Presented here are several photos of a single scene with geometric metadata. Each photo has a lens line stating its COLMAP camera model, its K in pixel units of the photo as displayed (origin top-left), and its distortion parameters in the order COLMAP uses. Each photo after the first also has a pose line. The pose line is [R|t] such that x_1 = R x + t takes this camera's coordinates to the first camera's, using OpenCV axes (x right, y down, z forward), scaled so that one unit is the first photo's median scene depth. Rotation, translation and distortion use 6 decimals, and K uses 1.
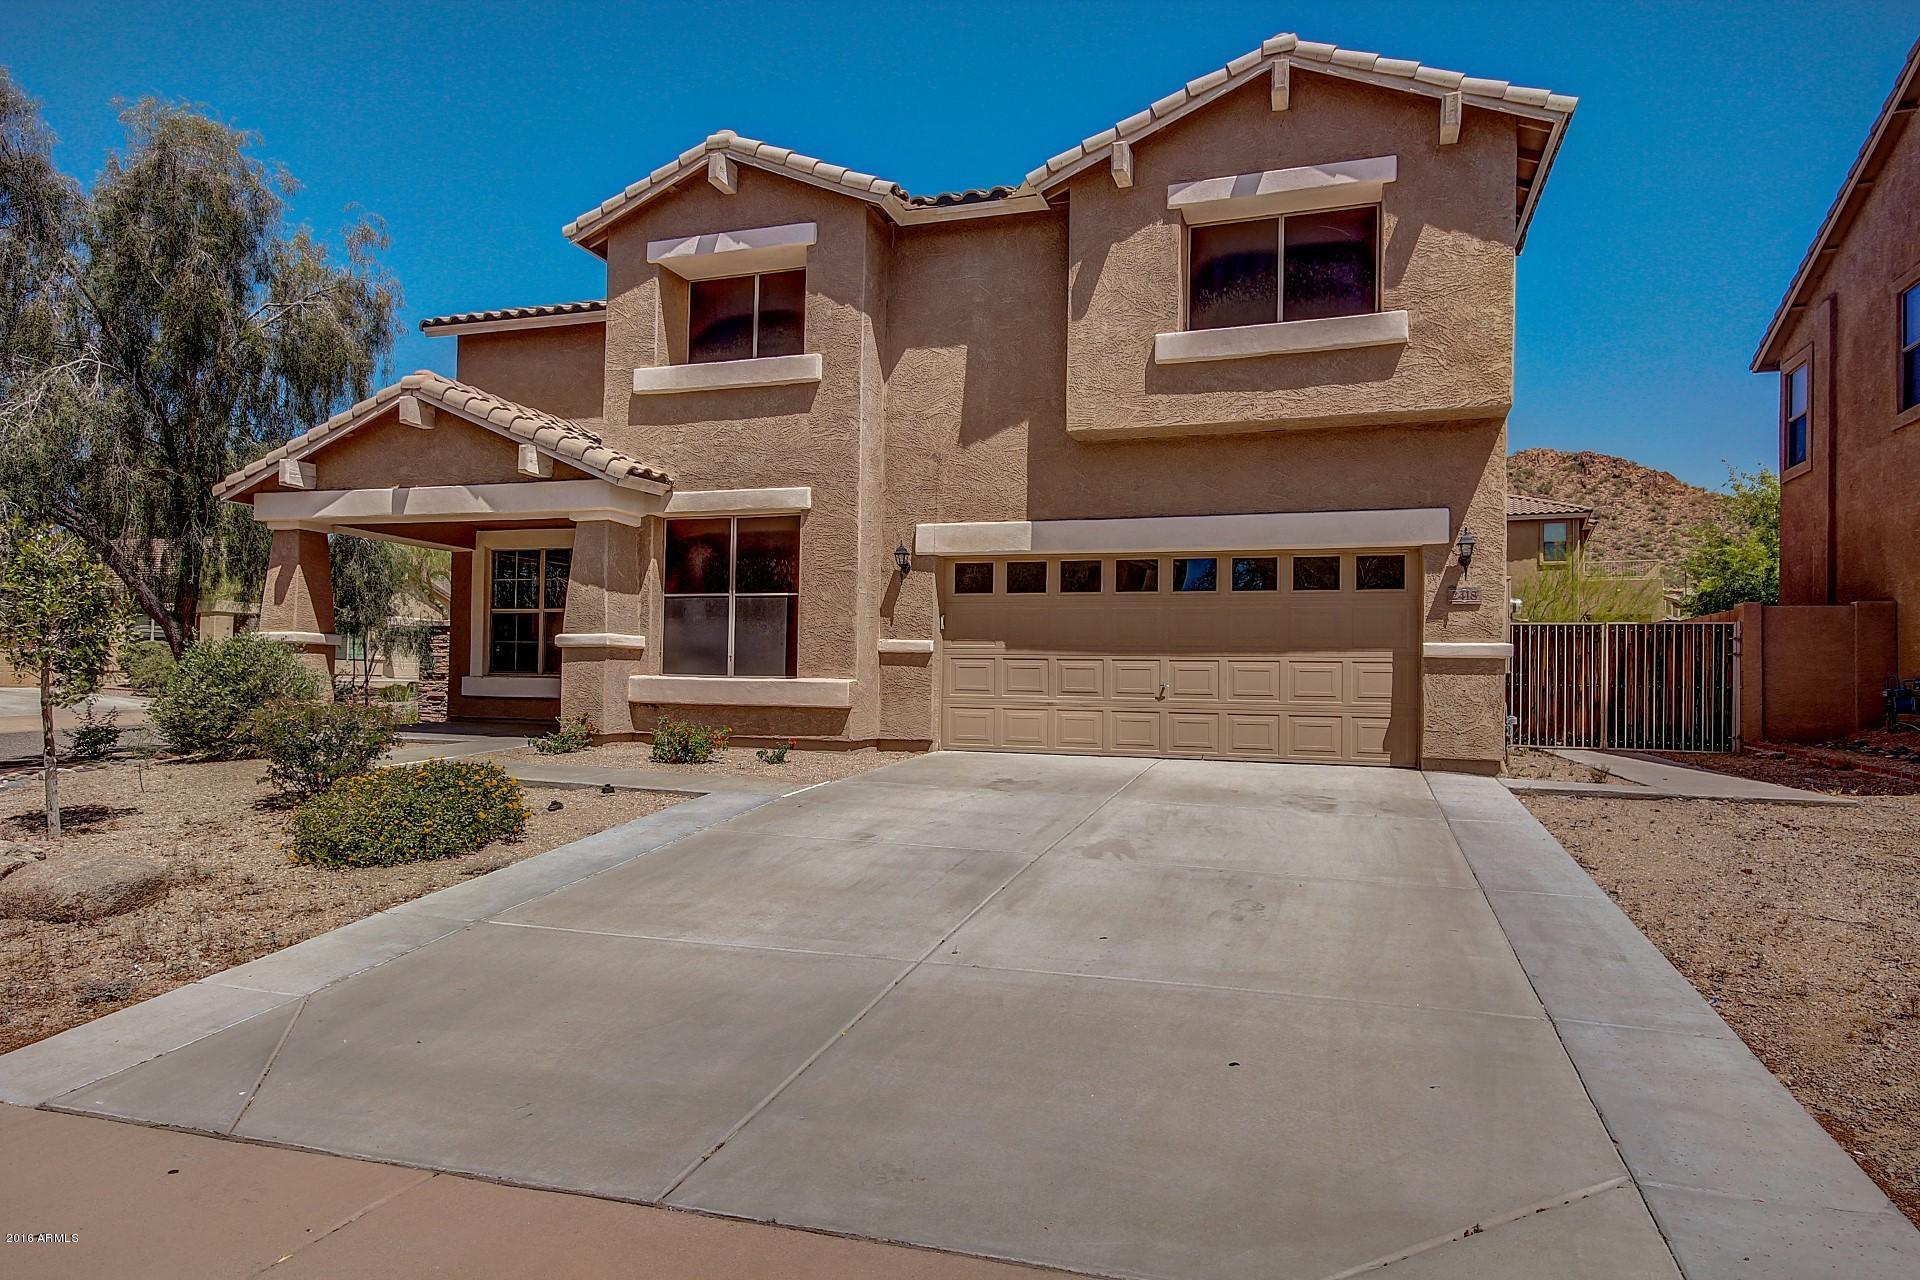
lens RADIAL K [[1058.9, 0, 969.7], [0, 1058.9, 634.5], [0, 0, 1]] dist [-0.006002, 0.007085]
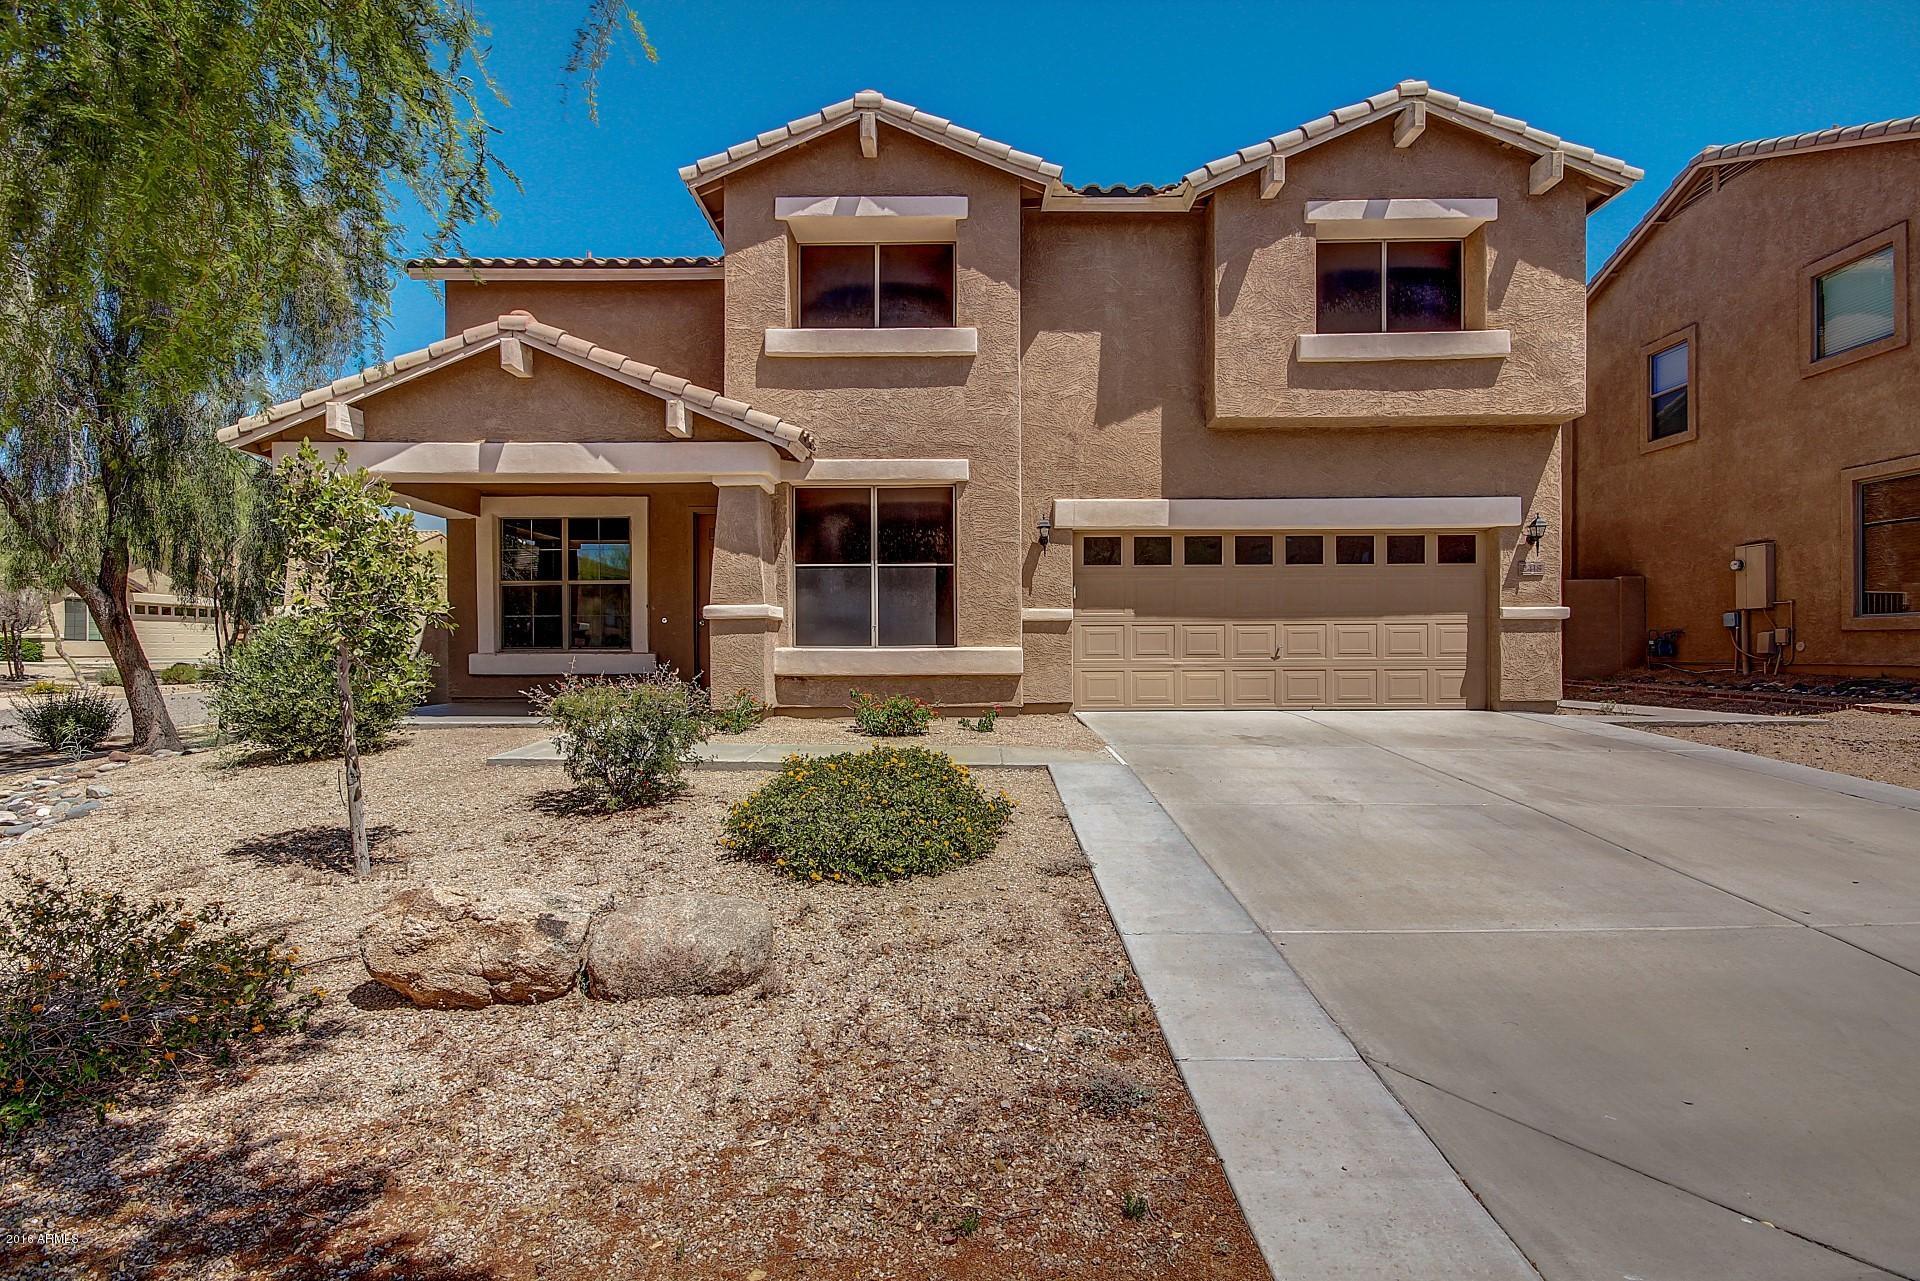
lens RADIAL K [[886.4, 0, 946.7], [0, 886.4, 635.1], [0, 0, 1]] dist [-0.002471, -0.003806]
pose [[0.955590, -0.016230, 0.294253, -0.421763], [0.007376, 0.999487, 0.031176, 0.003089], [-0.294608, -0.027621, 0.955219, 0.185126]]
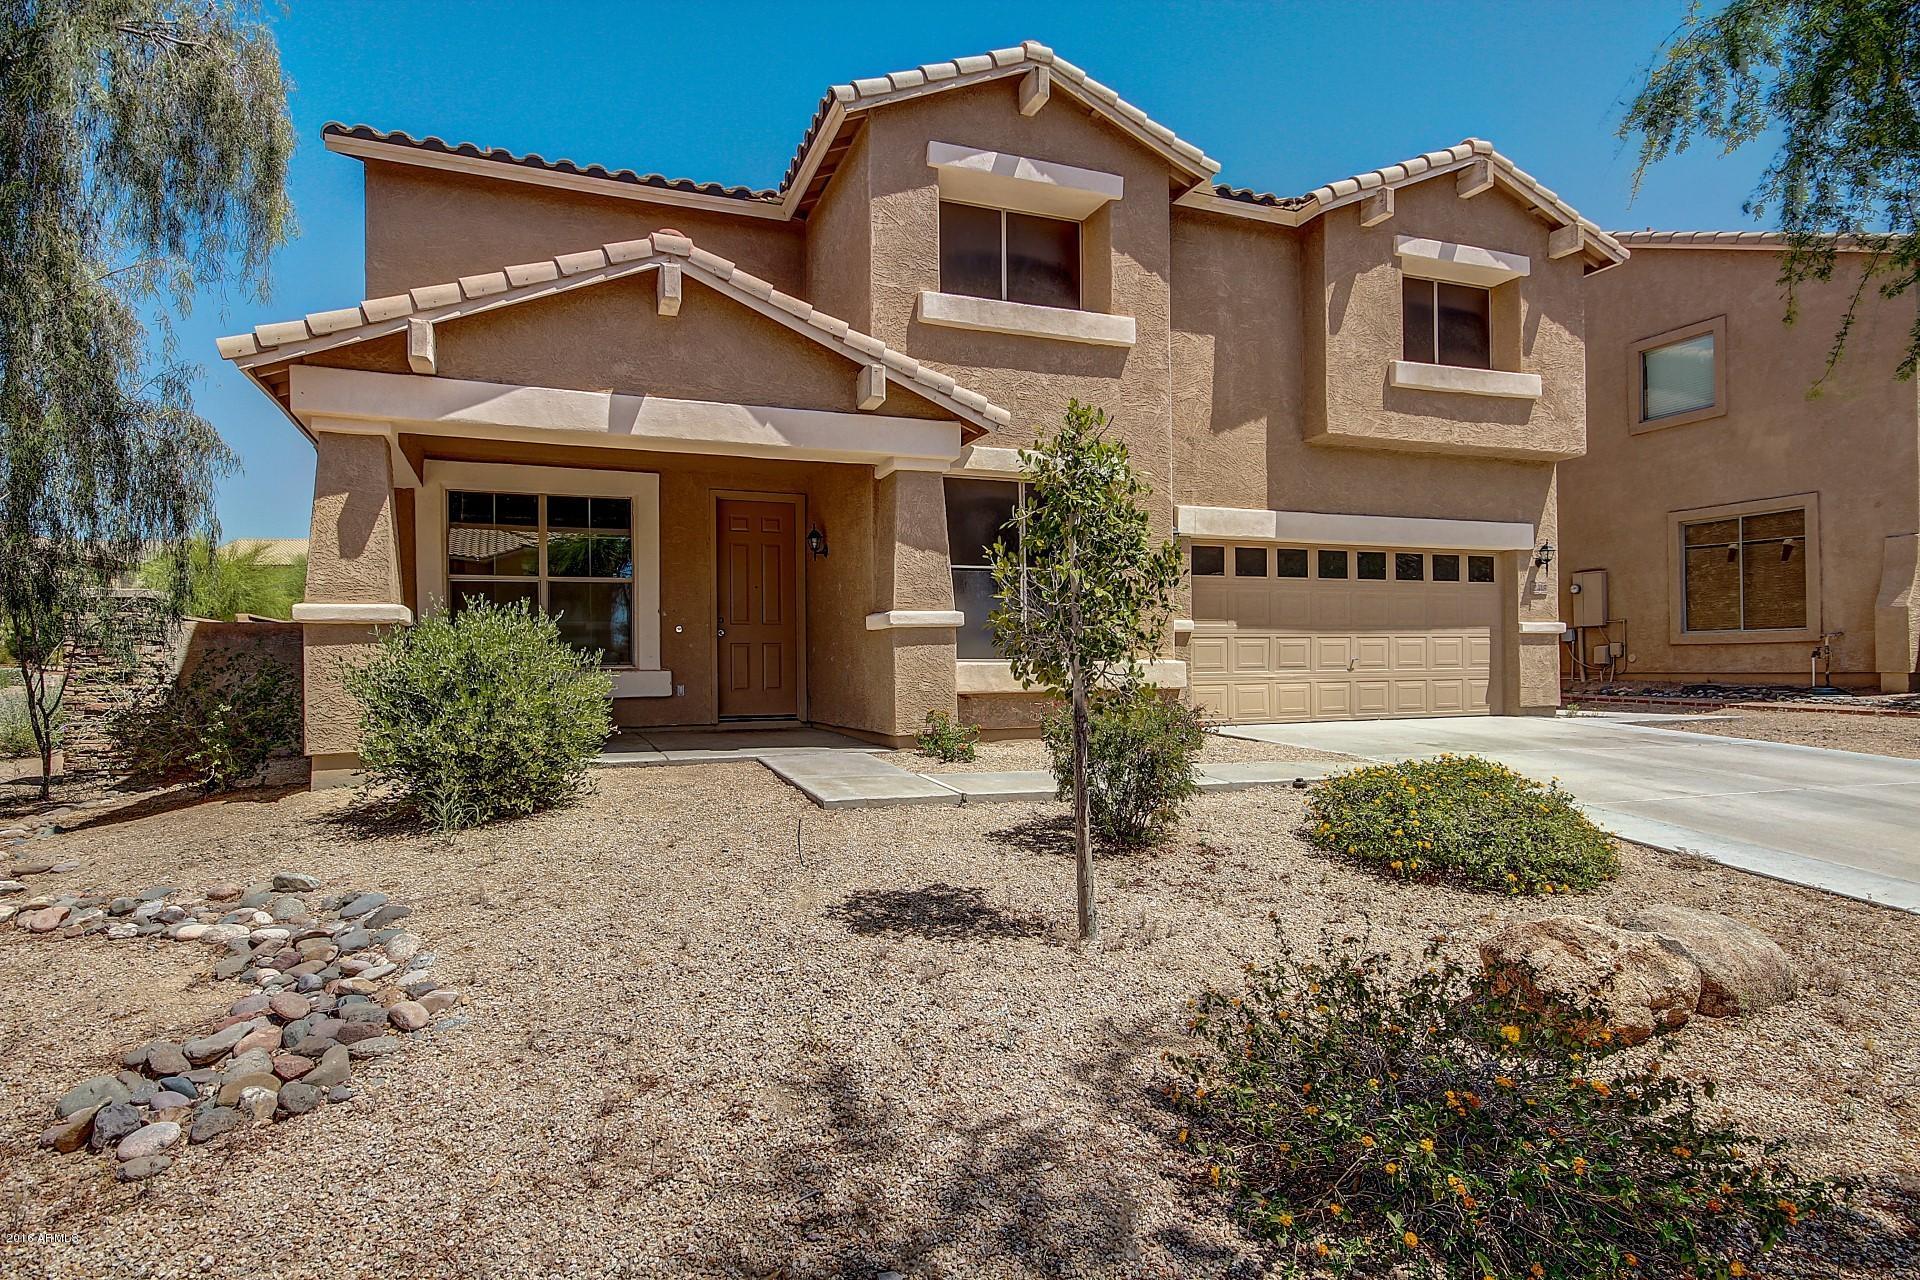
lens RADIAL K [[1000.3, 0, 930.3], [0, 1000.3, 633.4], [0, 0, 1]] dist [0.004442, 0.000860]
pose [[0.786568, -0.005815, 0.617476, -0.837041], [-0.003132, 0.999905, 0.013406, 0.006349], [-0.617496, -0.012478, 0.786475, 0.398336]]
